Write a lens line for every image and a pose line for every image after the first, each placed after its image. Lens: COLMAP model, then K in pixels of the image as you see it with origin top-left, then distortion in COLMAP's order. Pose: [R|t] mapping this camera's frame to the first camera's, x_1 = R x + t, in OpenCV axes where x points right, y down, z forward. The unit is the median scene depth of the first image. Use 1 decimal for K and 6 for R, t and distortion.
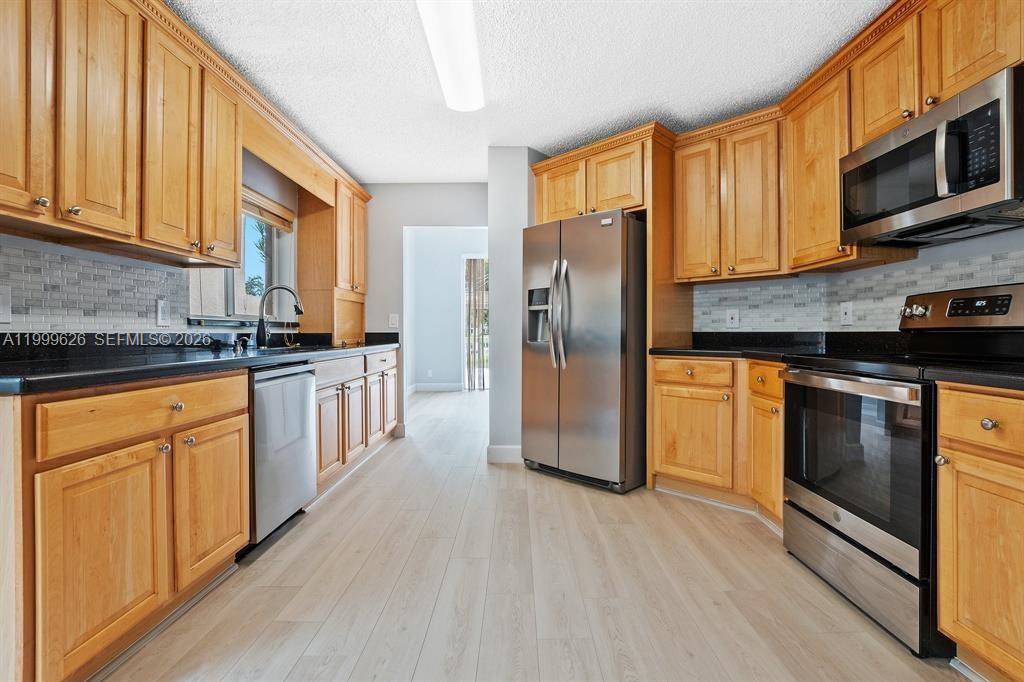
lens RADIAL K [[474.7, 0, 525.9], [0, 474.7, 340.7], [0, 0, 1]] dist [-0.002373, 0.000237]
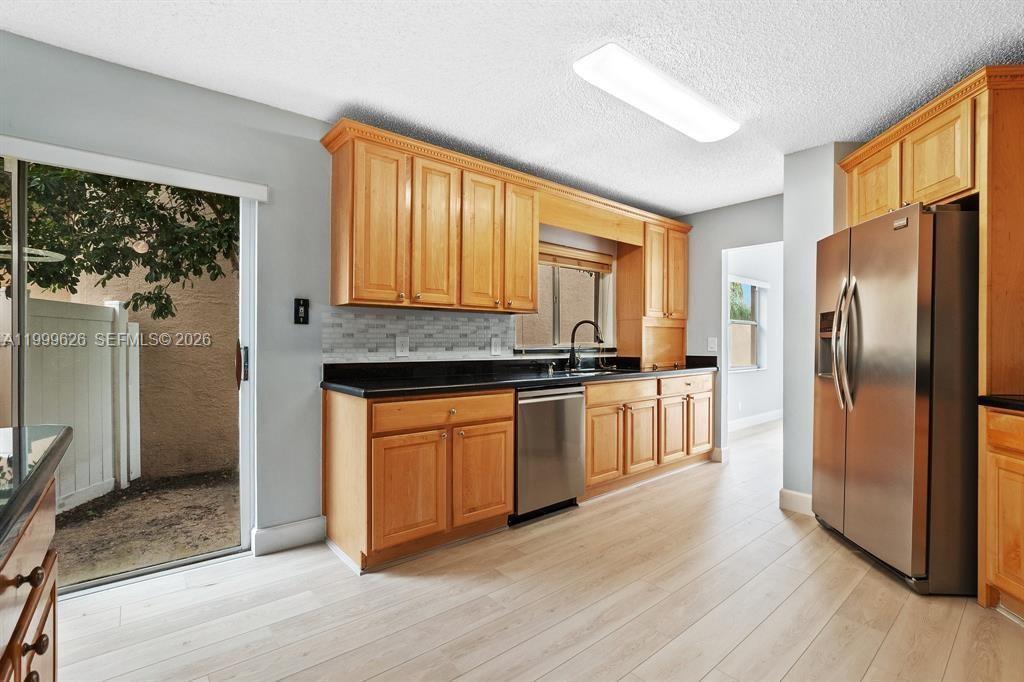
lens RADIAL K [[474.7, 0, 525.9], [0, 474.7, 340.7], [0, 0, 1]] dist [-0.002373, 0.000237]
pose [[0.661479, -0.002373, -0.749960, 0.333112], [-0.016825, 0.999696, -0.018003, -0.039531], [0.749775, 0.024526, 0.661239, 0.057432]]
